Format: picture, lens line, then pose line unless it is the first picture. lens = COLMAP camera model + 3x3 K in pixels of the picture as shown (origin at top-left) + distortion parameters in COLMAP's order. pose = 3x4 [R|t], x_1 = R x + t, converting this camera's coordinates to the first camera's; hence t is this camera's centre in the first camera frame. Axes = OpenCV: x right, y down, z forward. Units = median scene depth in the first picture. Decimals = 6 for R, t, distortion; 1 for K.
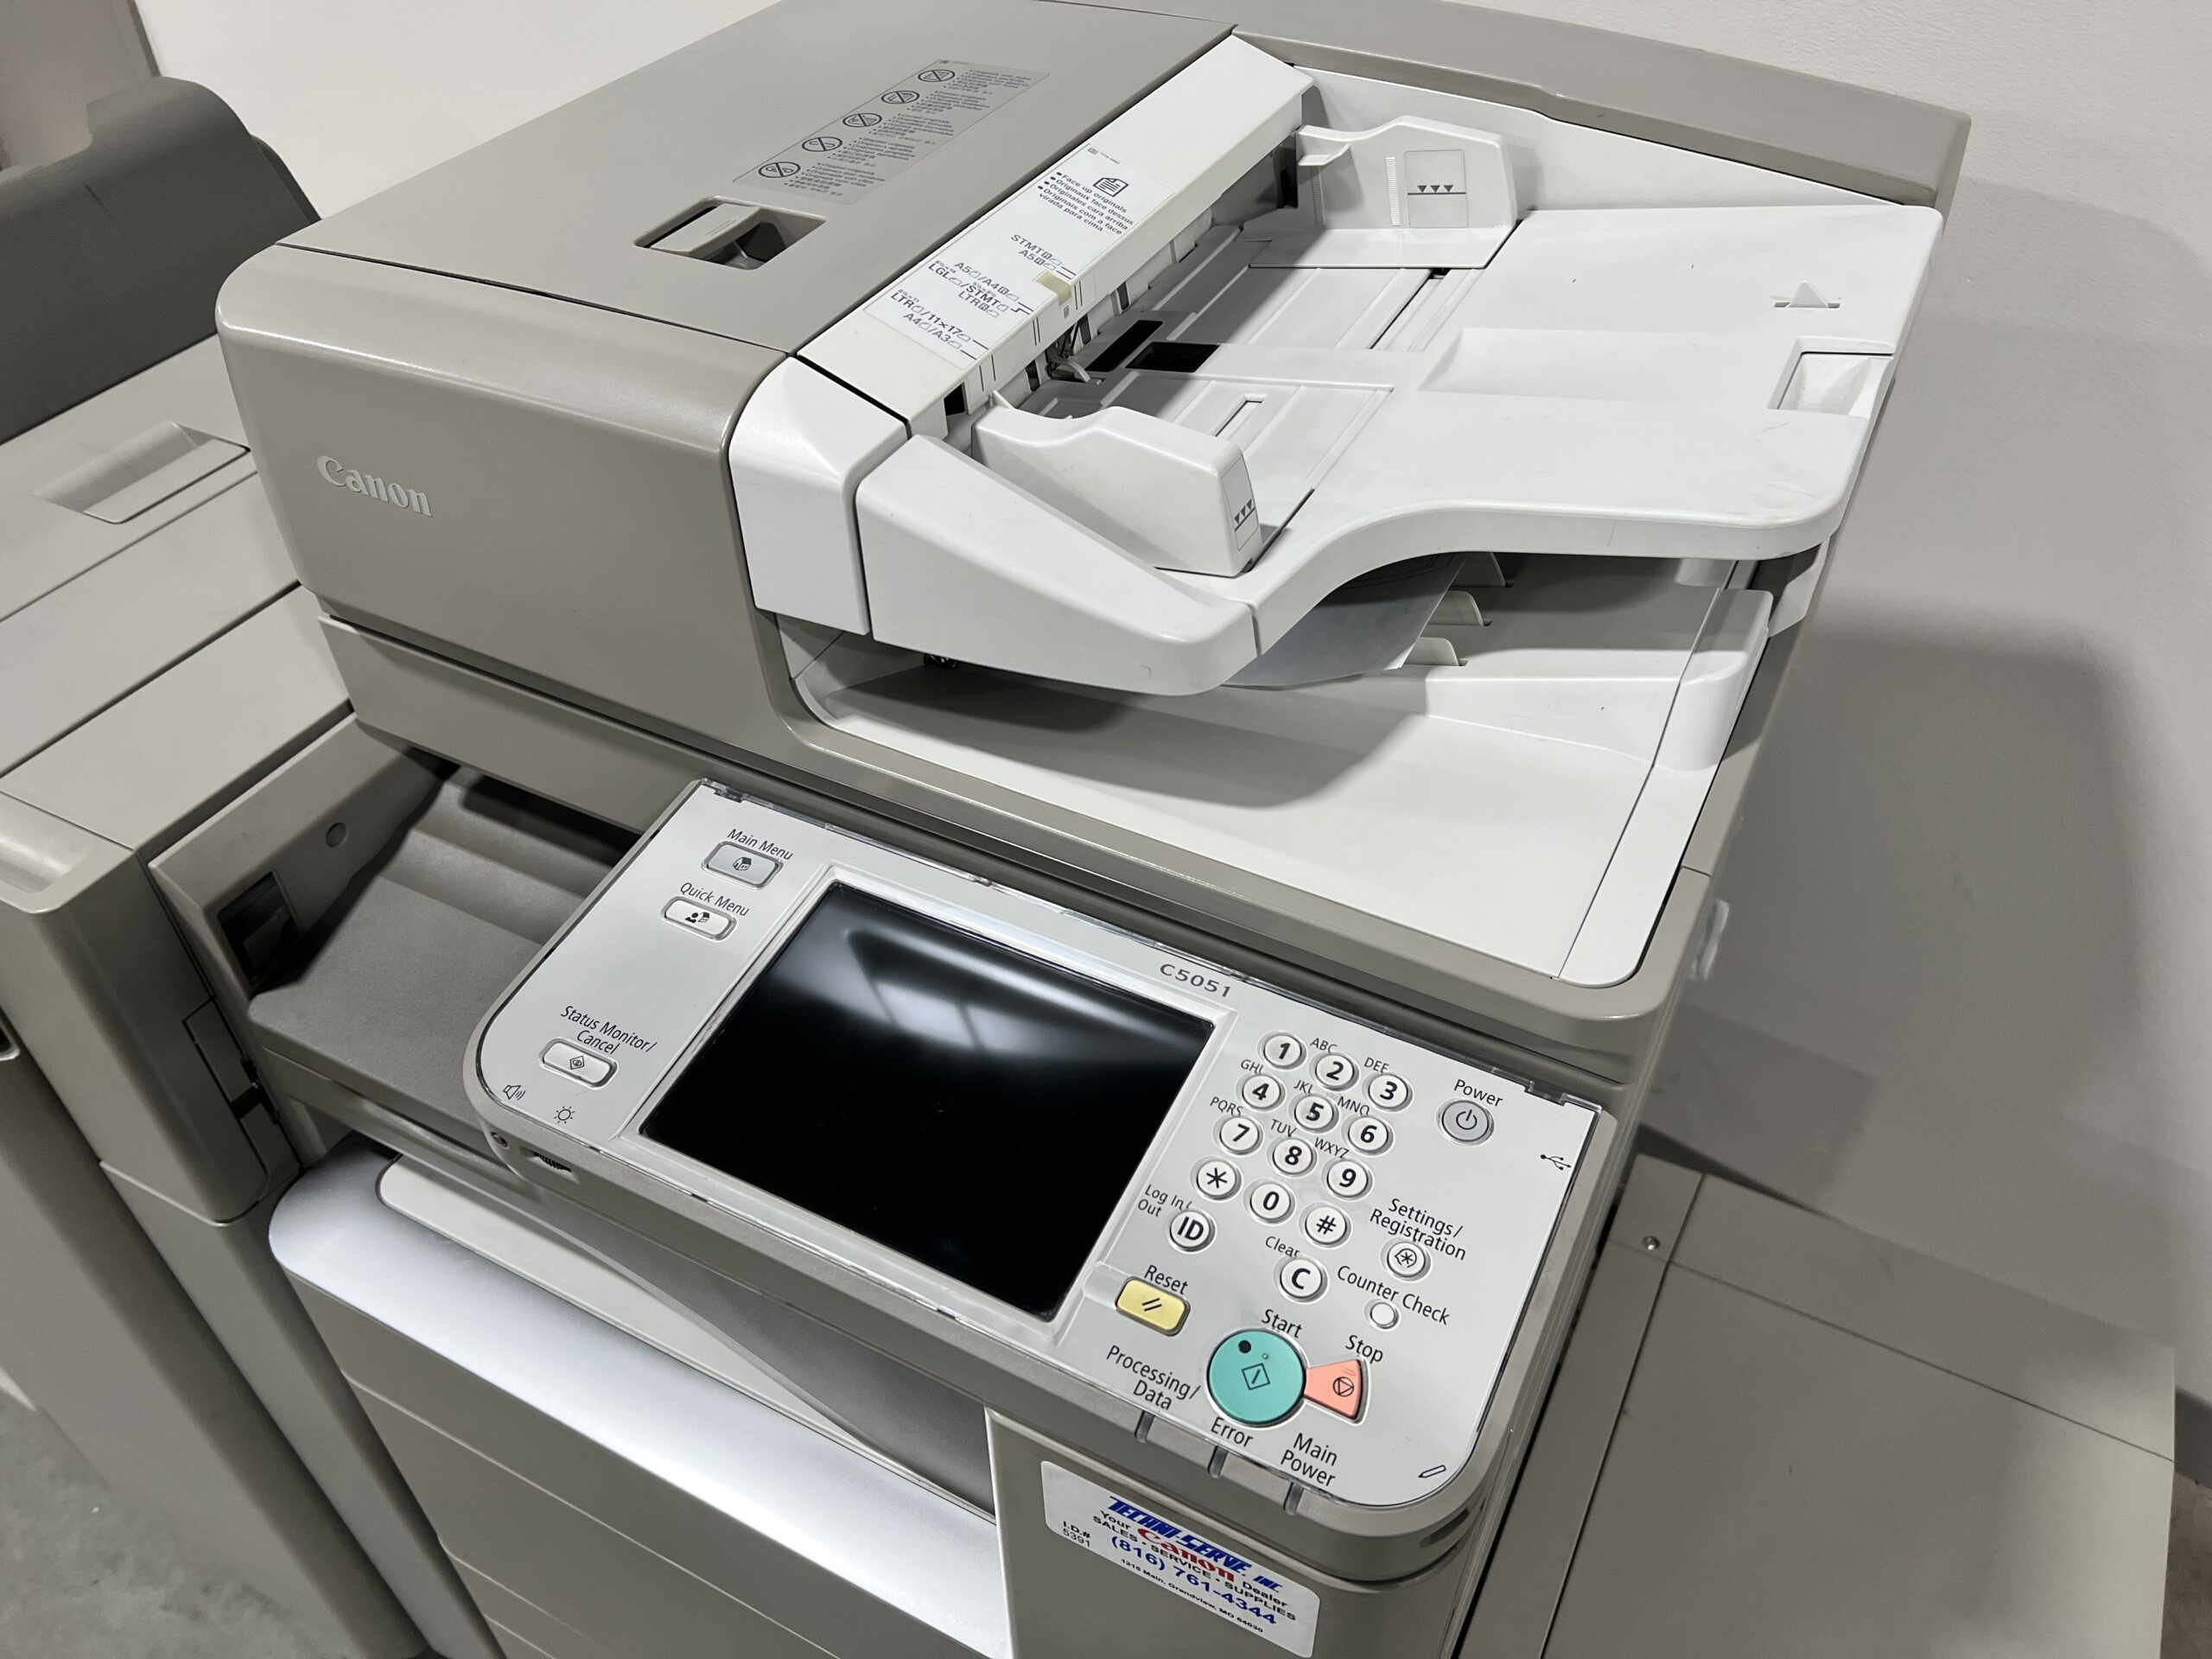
lens RADIAL K [[1653.9, 0, 1113.2], [0, 1653.9, 837.2], [0, 0, 1]] dist [0.122517, -0.152675]
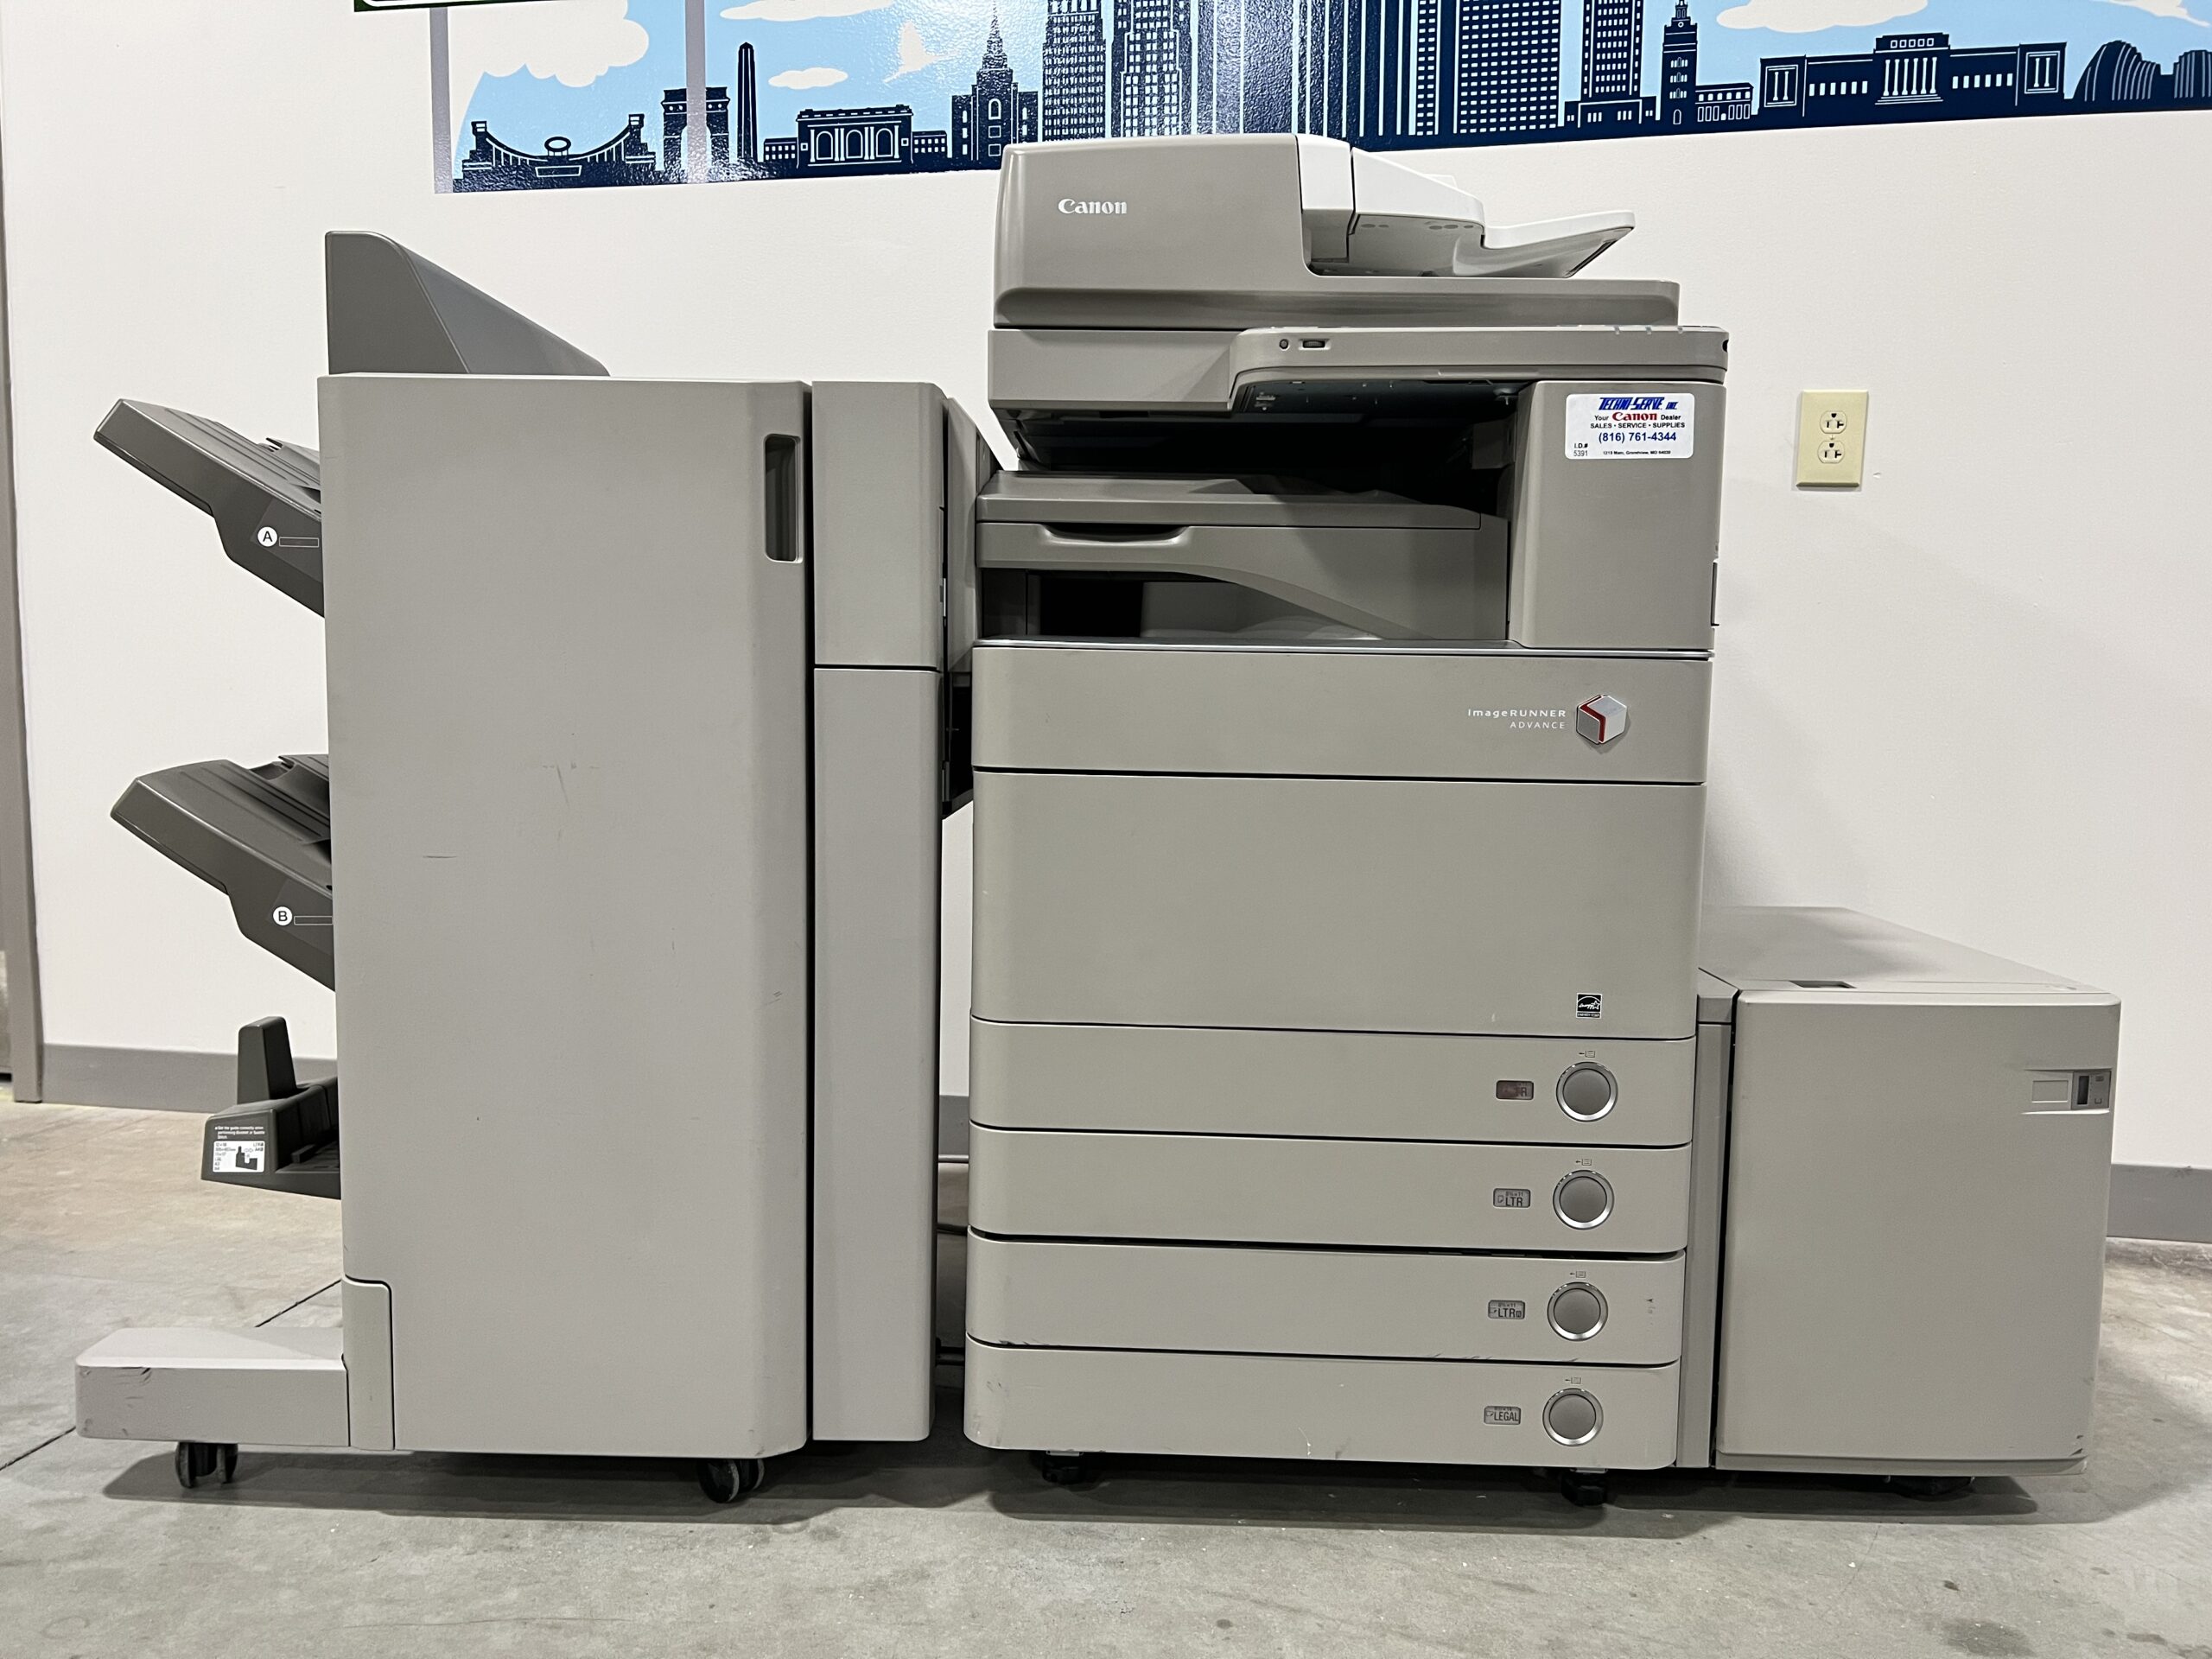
lens RADIAL K [[1668.8, 0, 1115.0], [0, 1668.8, 842.2], [0, 0, 1]] dist [0.048185, -0.047152]
pose [[0.896867, -0.027111, 0.441469, -1.625788], [0.287715, 0.793842, -0.535757, 1.894371], [-0.335931, 0.607520, 0.719771, -0.102960]]
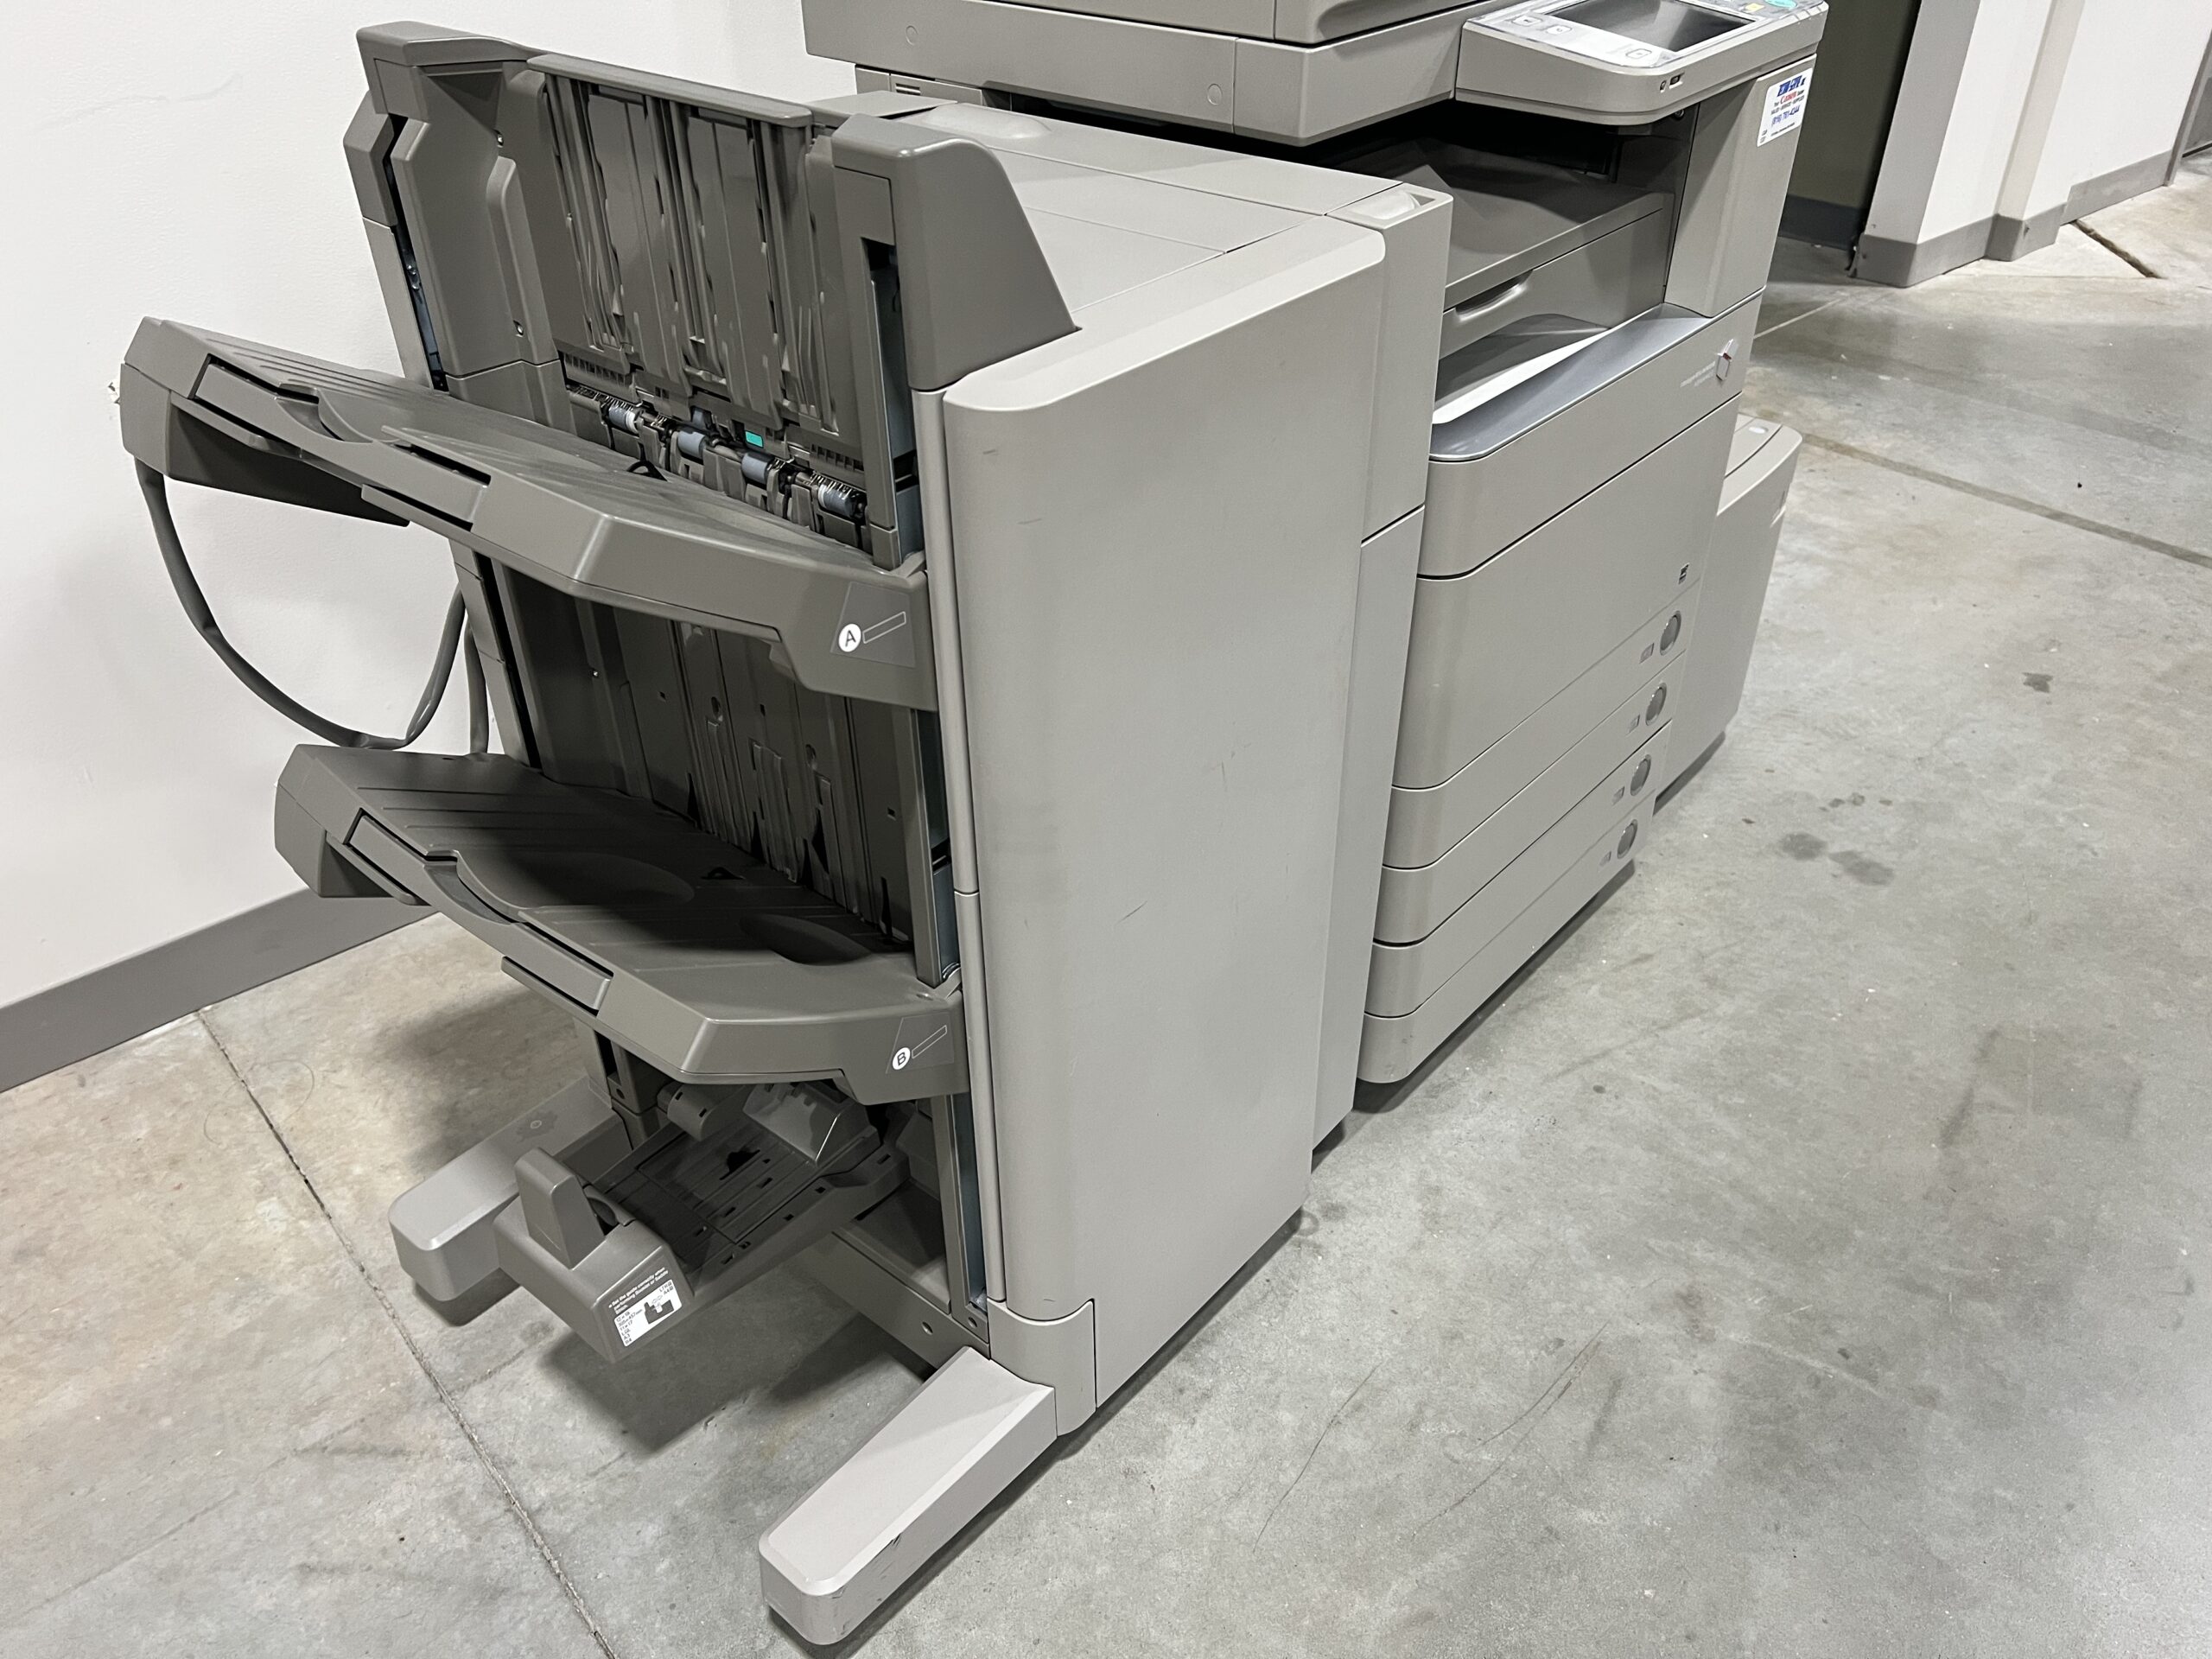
lens RADIAL K [[1668.8, 0, 1115.0], [0, 1668.8, 842.2], [0, 0, 1]] dist [0.048185, -0.047152]
pose [[0.222449, -0.564509, 0.794887, -2.979892], [0.667068, 0.682724, 0.298174, -0.294202], [-0.711010, 0.463916, 0.528438, 0.850233]]
